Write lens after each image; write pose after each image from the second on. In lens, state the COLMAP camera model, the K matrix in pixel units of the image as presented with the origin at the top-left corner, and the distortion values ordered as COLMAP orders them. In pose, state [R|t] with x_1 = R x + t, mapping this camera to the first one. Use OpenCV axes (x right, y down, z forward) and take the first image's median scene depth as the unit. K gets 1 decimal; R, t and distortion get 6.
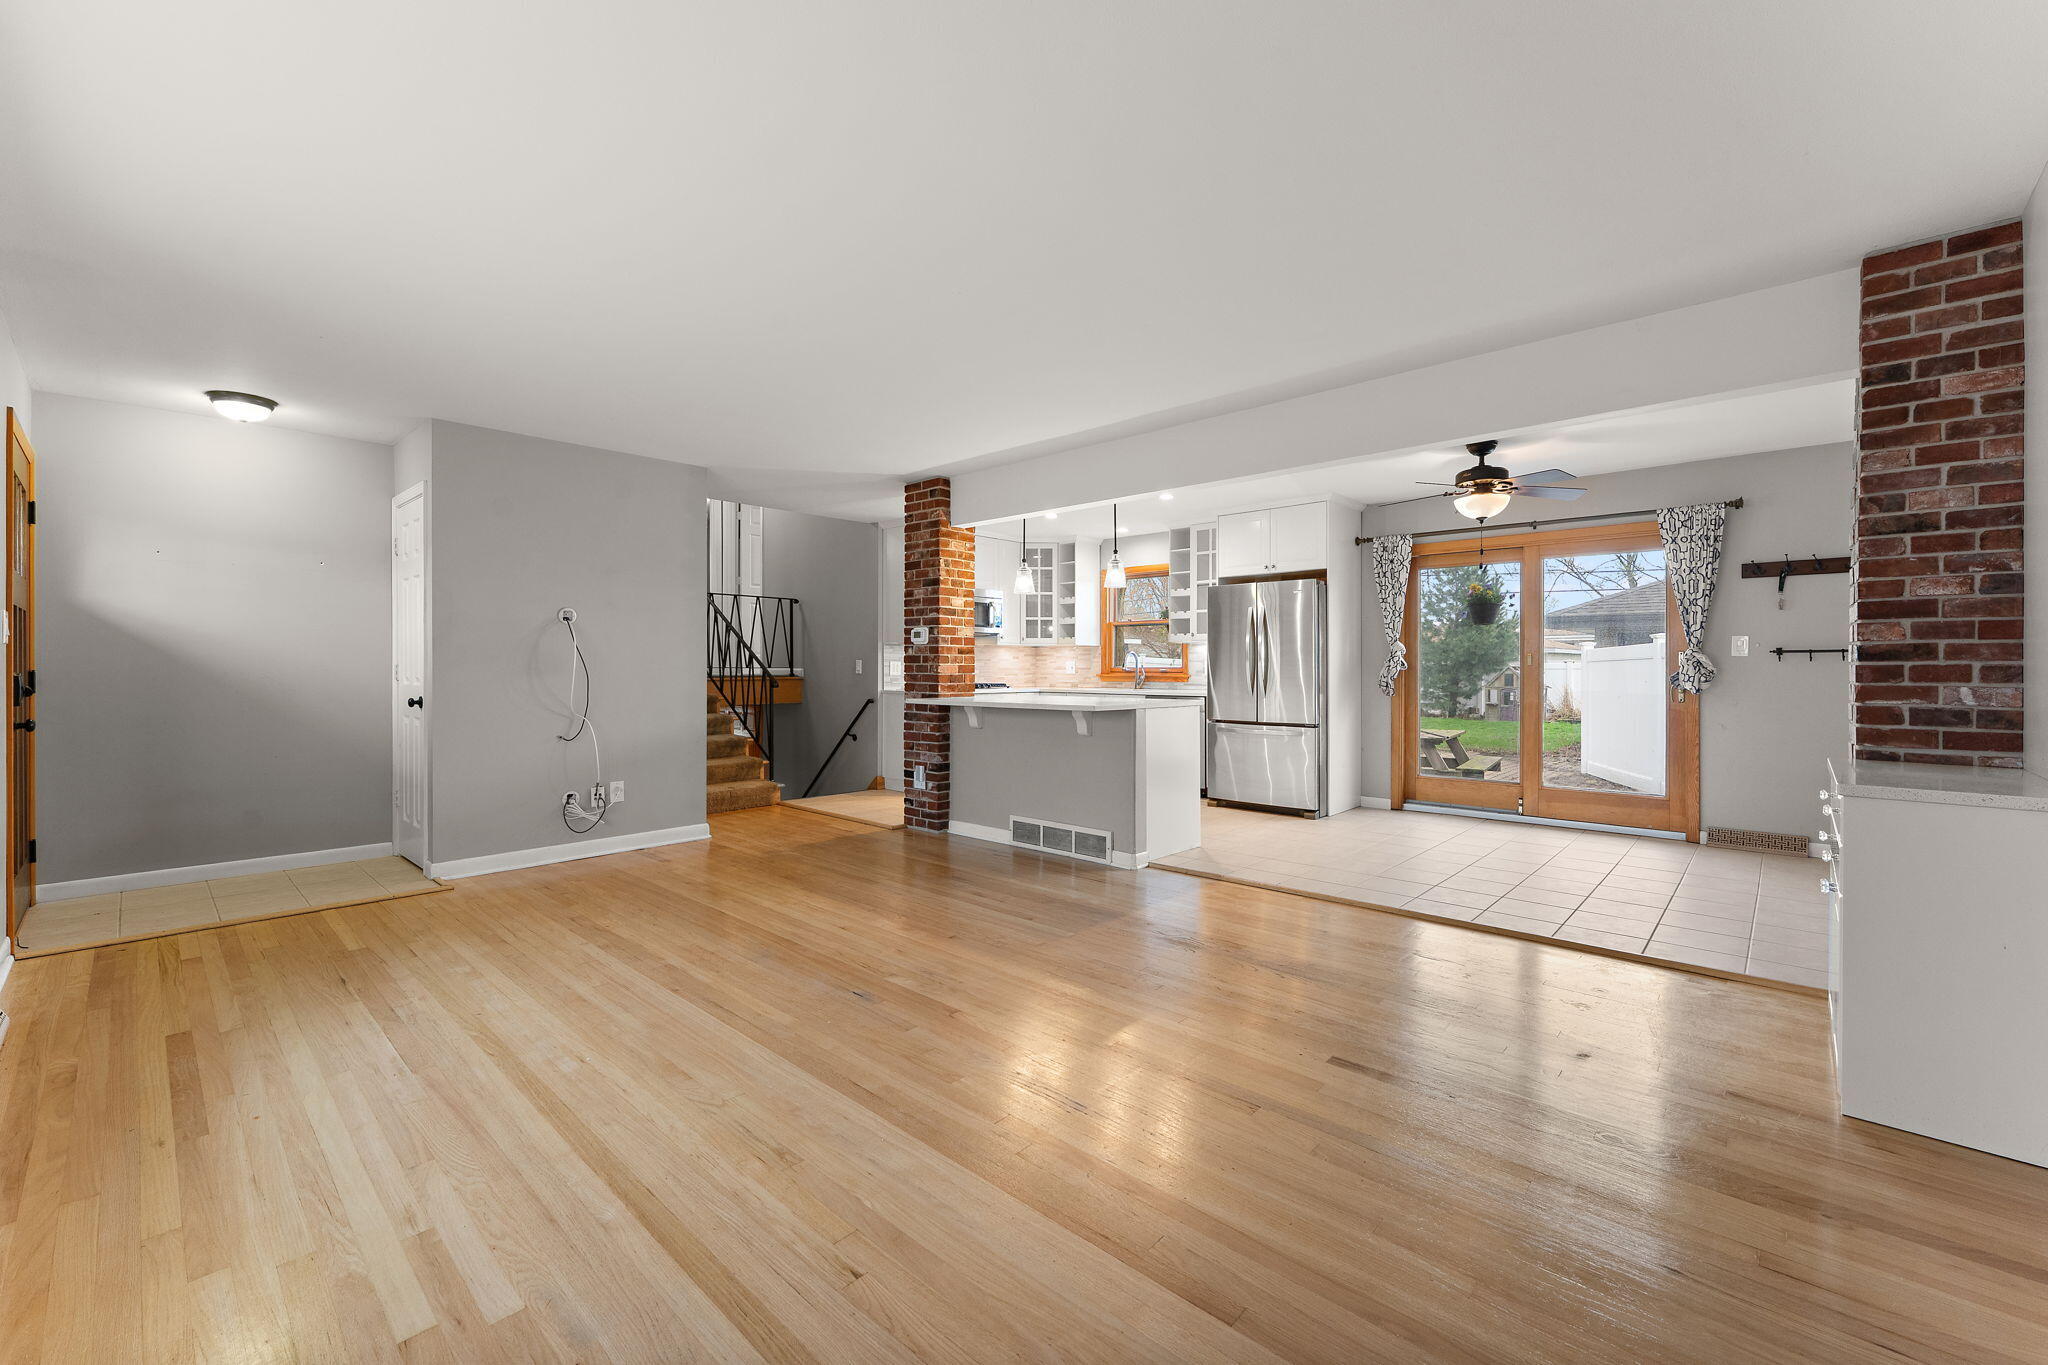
lens RADIAL K [[829.0, 0, 1026.0], [0, 829.0, 670.1], [0, 0, 1]] dist [0.000653, -0.000590]
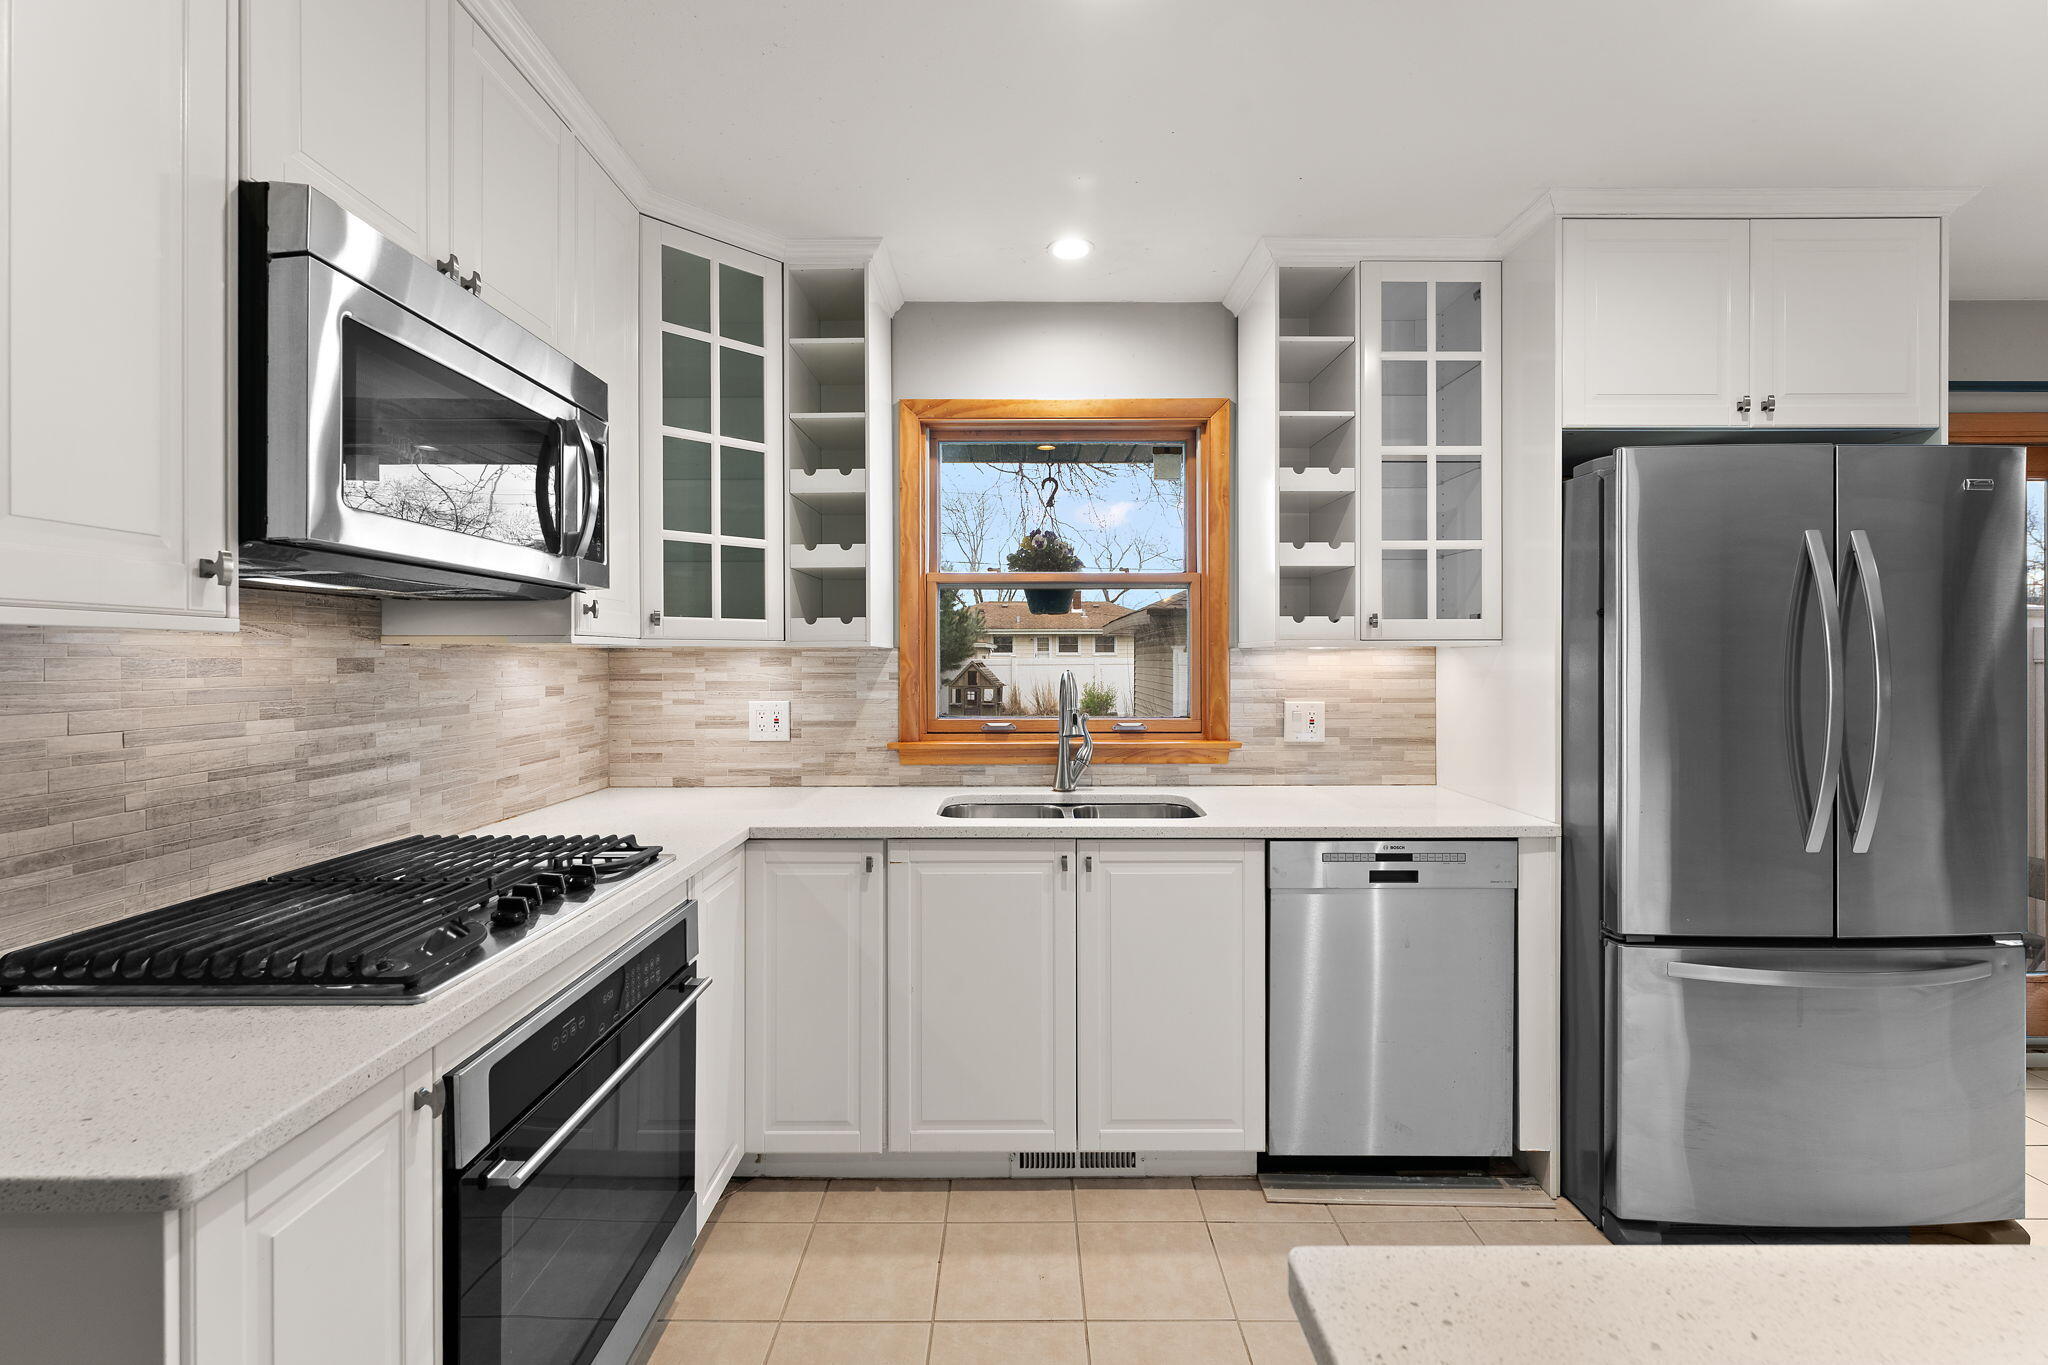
lens RADIAL K [[894.1, 0, 1031.3], [0, 894.1, 660.8], [0, 0, 1]] dist [-0.000671, -0.000520]
pose [[0.730612, -0.006092, 0.682766, -0.170256], [0.005369, 0.999981, 0.003177, -0.045322], [-0.682772, 0.001344, 0.730631, 1.275732]]
